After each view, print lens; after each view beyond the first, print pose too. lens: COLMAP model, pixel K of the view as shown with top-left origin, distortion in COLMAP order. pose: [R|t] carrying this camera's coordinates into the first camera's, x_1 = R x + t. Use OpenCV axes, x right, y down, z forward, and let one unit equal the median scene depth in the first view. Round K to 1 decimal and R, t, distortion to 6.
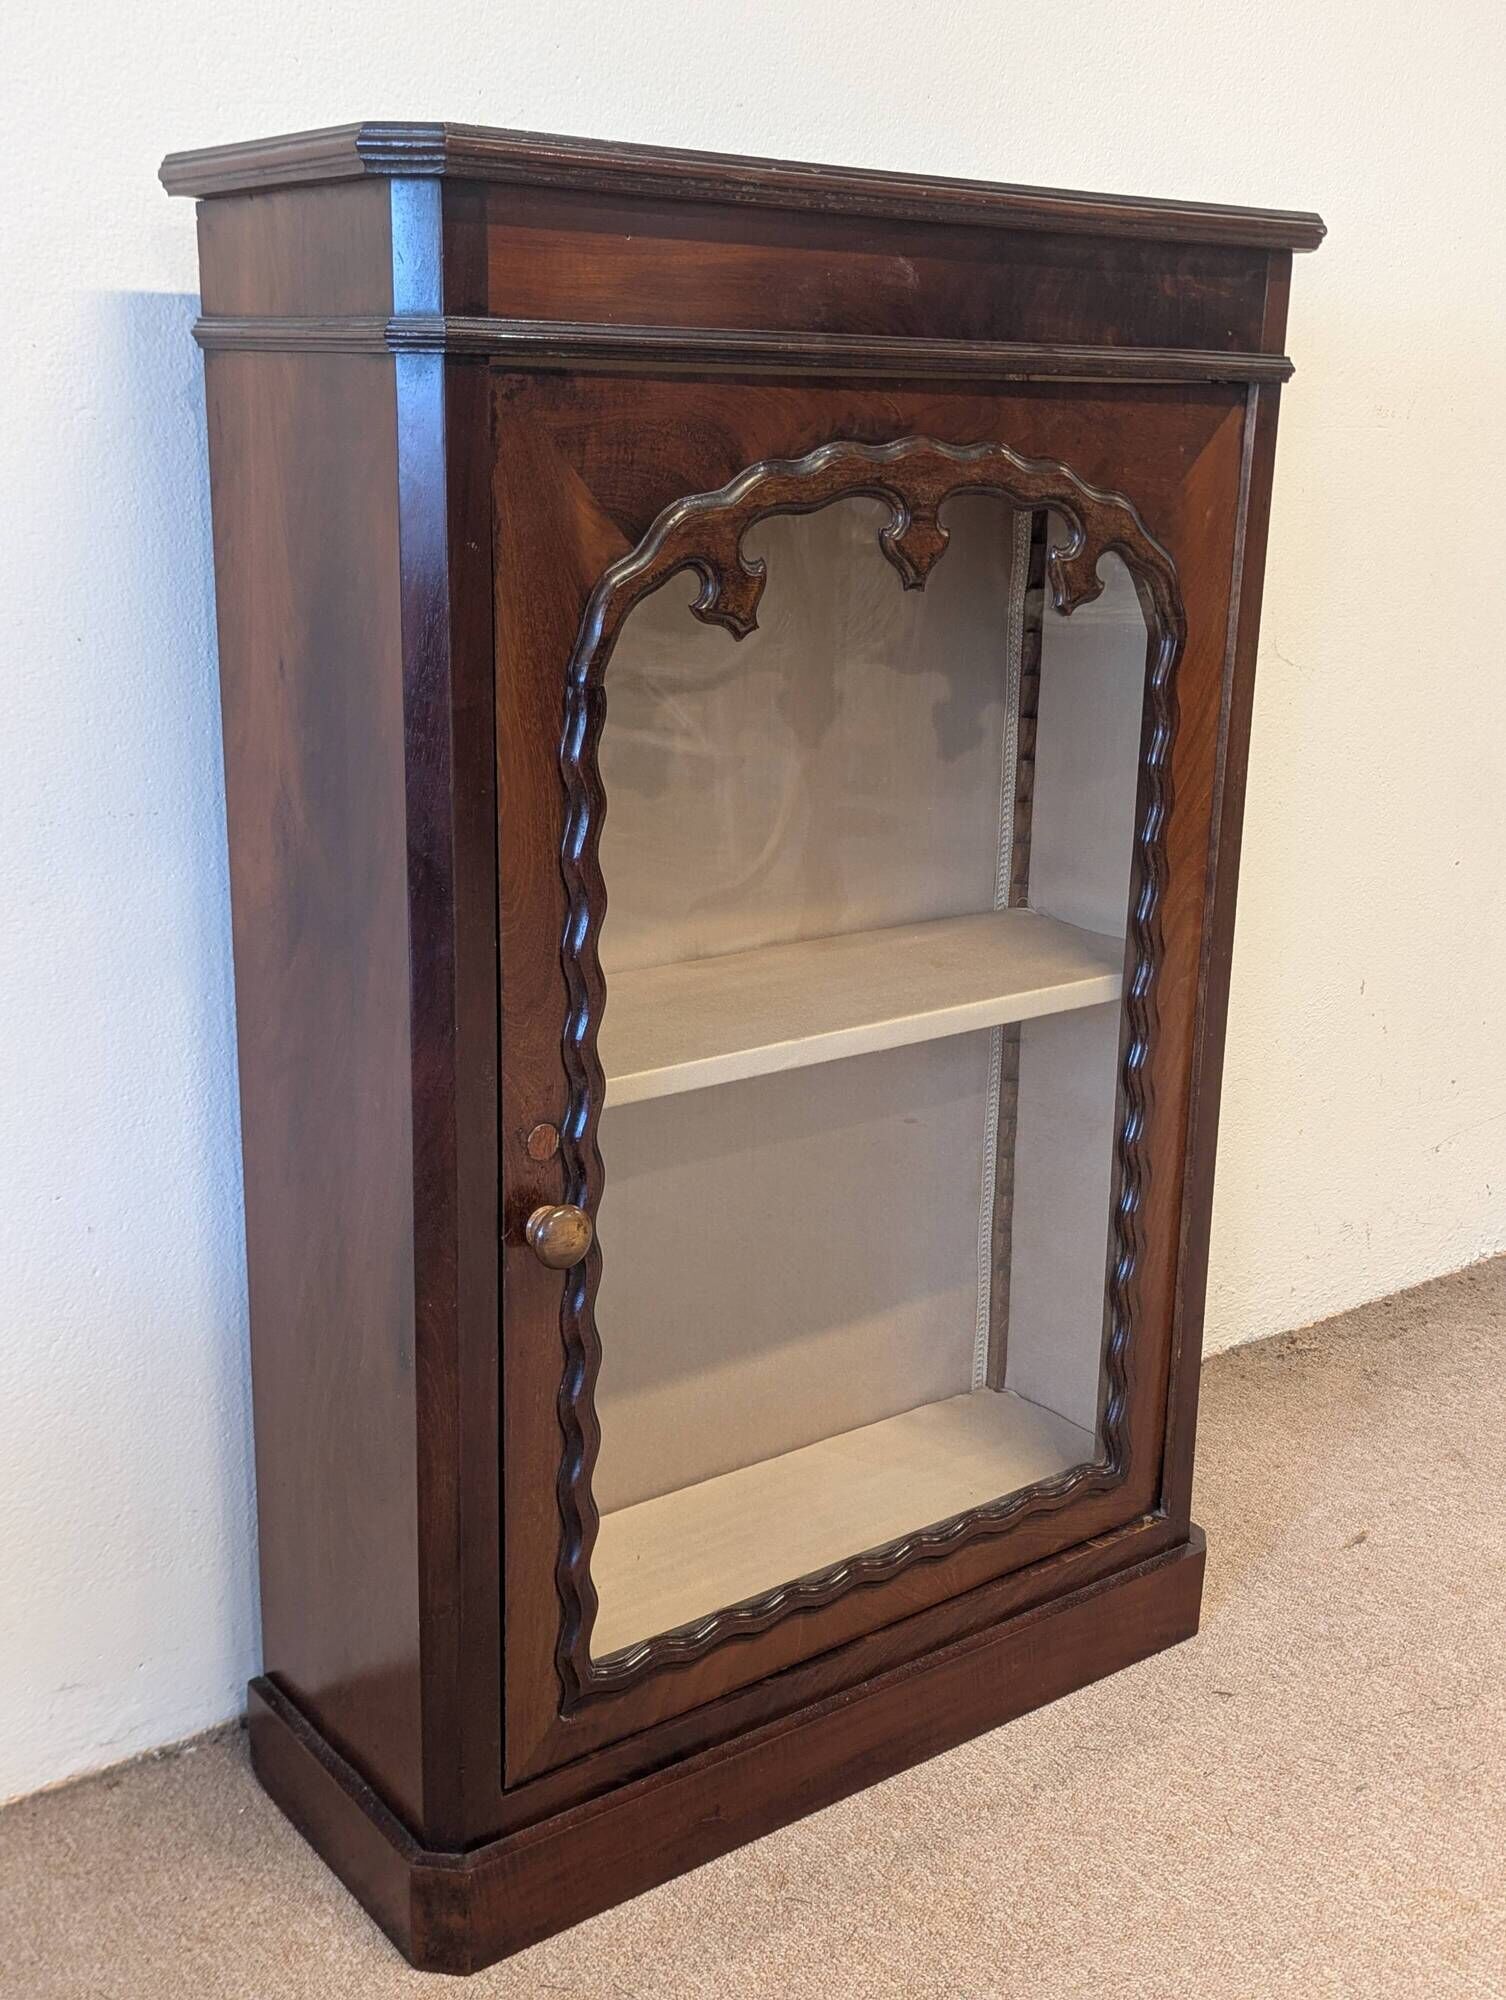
lens RADIAL K [[2171.7, 0, 751.1], [0, 2171.7, 989.9], [0, 0, 1]] dist [0.032893, 0.000000]
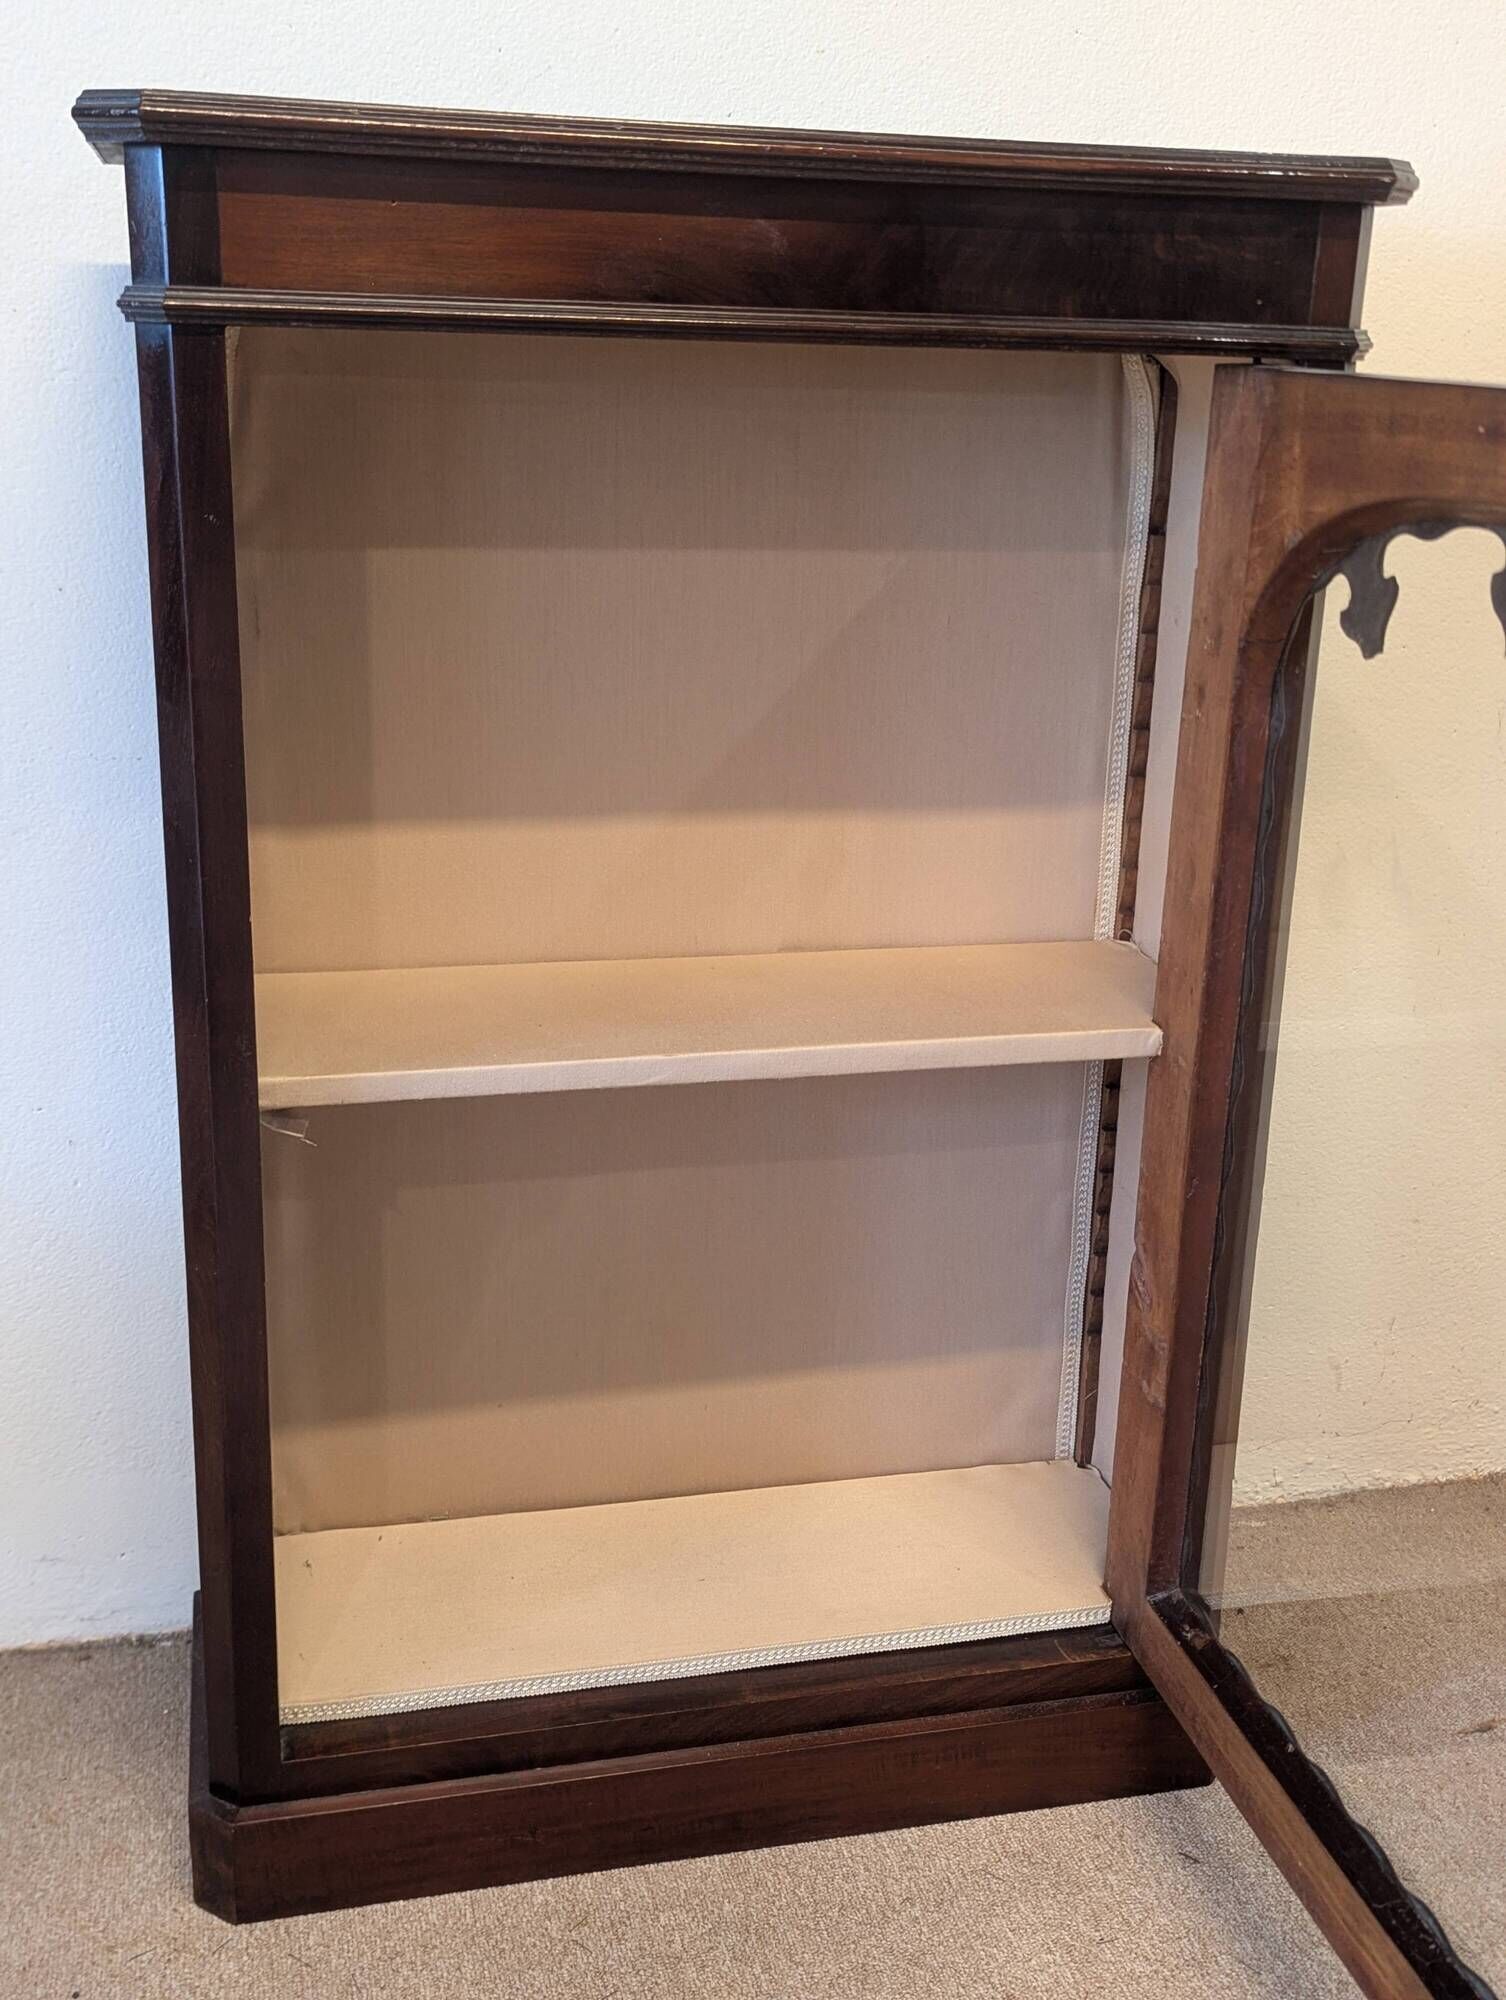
lens RADIAL K [[2171.7, 0, 766.4], [0, 2171.7, 985.9], [0, 0, 1]] dist [0.032893, 0.000000]
pose [[0.920098, 0.122043, -0.372189, 0.395552], [-0.114012, 0.992522, 0.043602, -0.051361], [0.374727, 0.002316, 0.927132, 0.138294]]
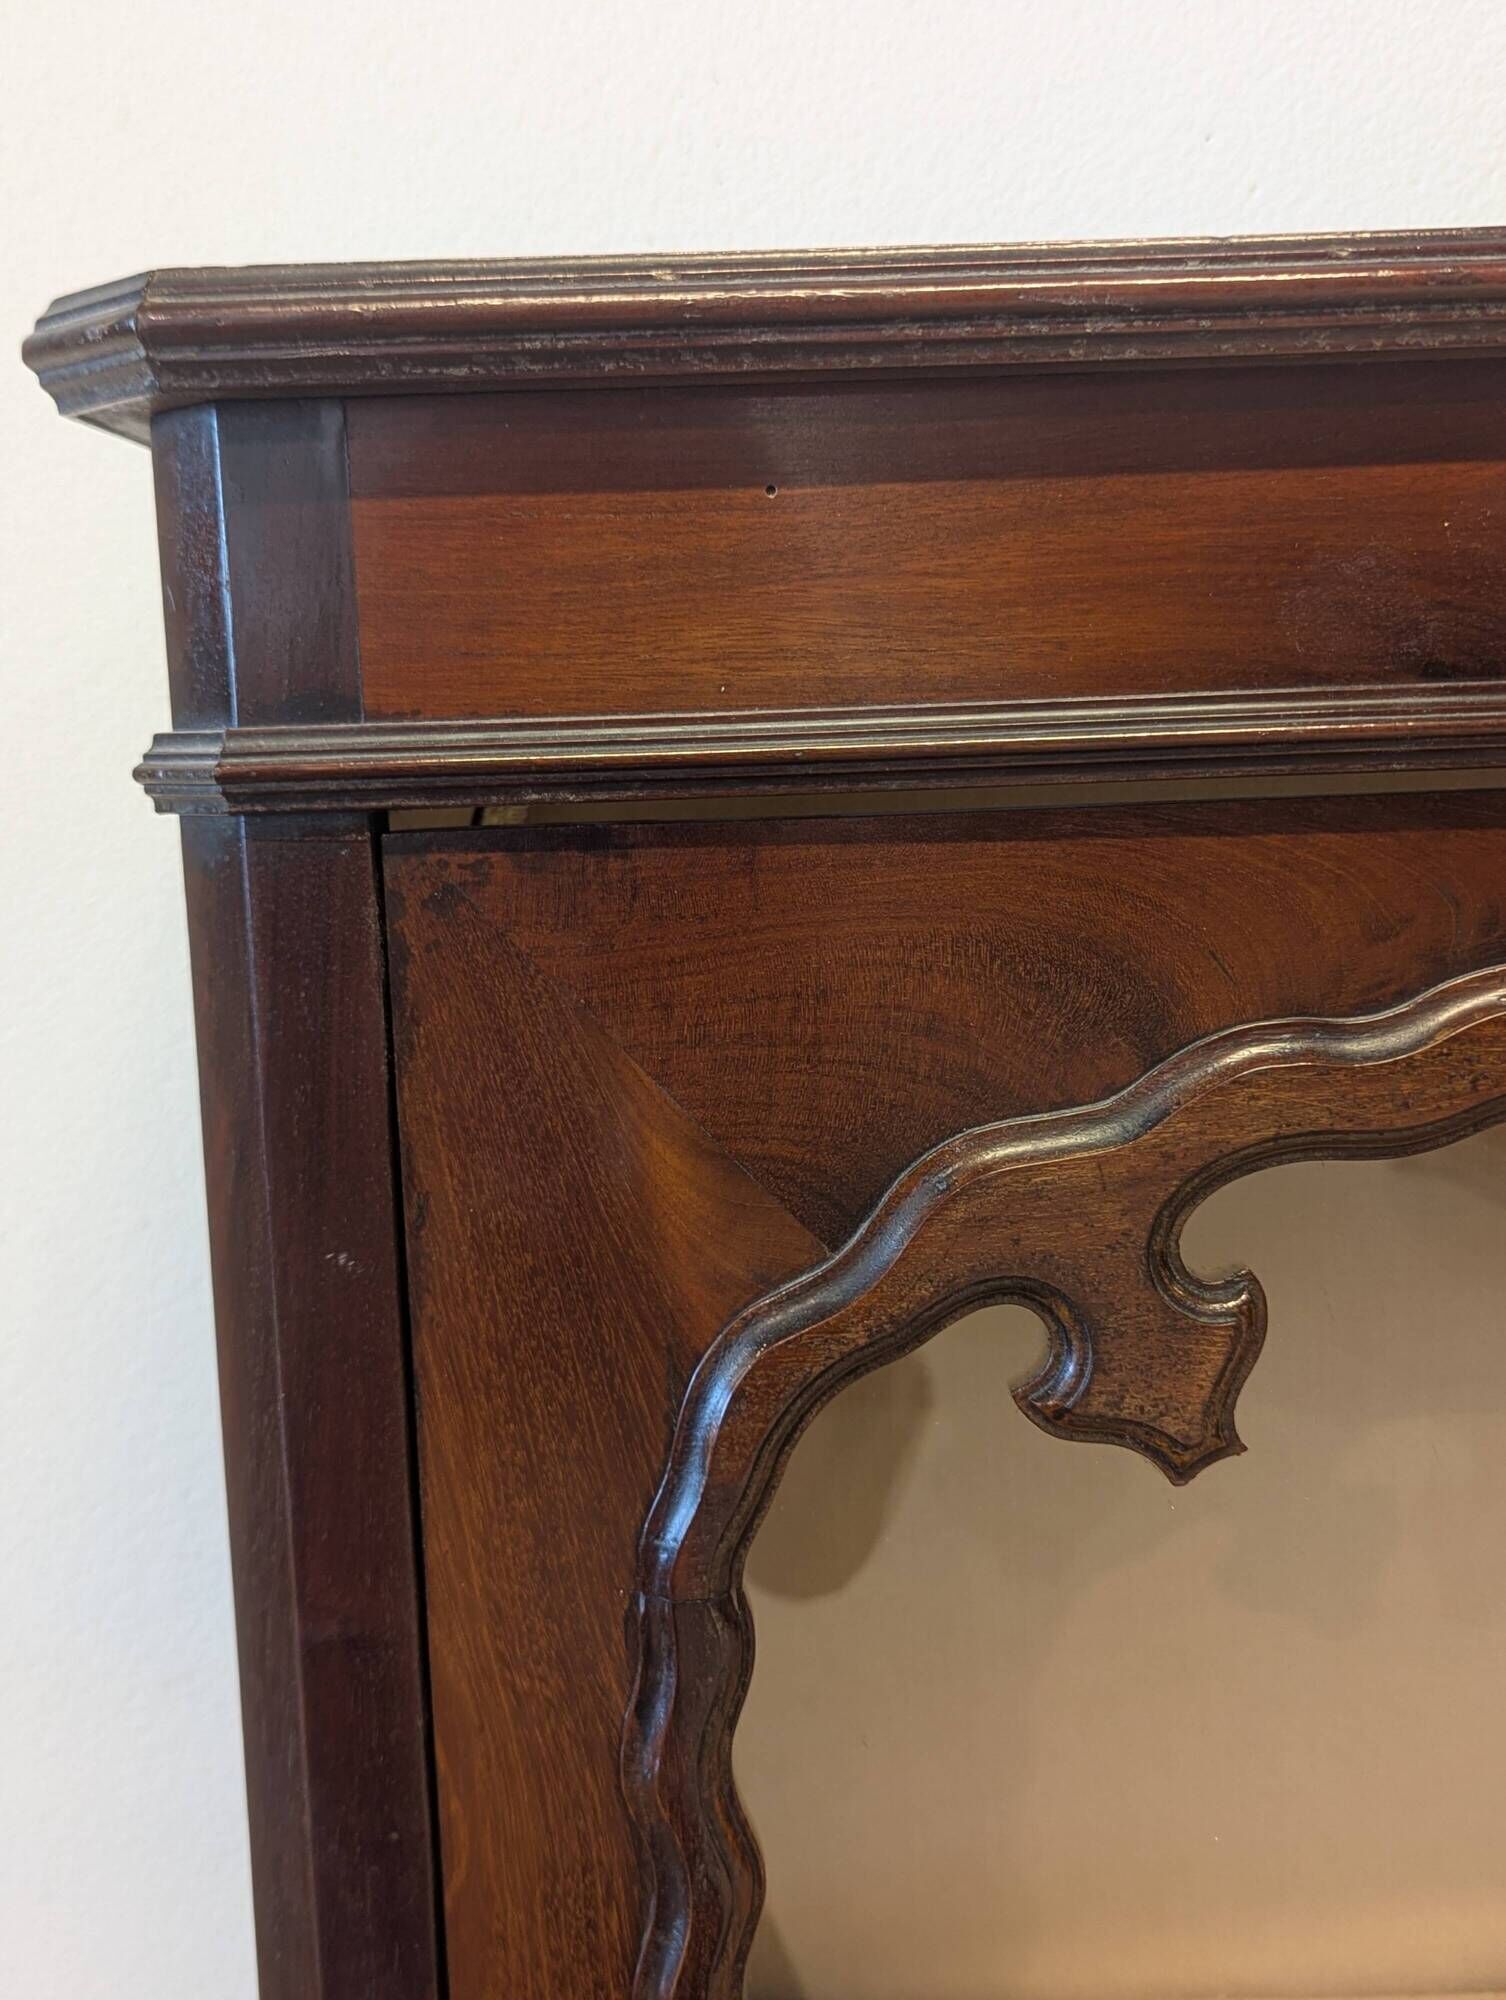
lens RADIAL K [[2171.7, 0, 738.4], [0, 2171.7, 968.1], [0, 0, 1]] dist [0.032893, 0.000000]
pose [[0.799461, 0.022959, -0.600280, 0.138786], [-0.107433, 0.988624, -0.105268, -0.176422], [0.591034, 0.148648, 0.792832, 0.562995]]
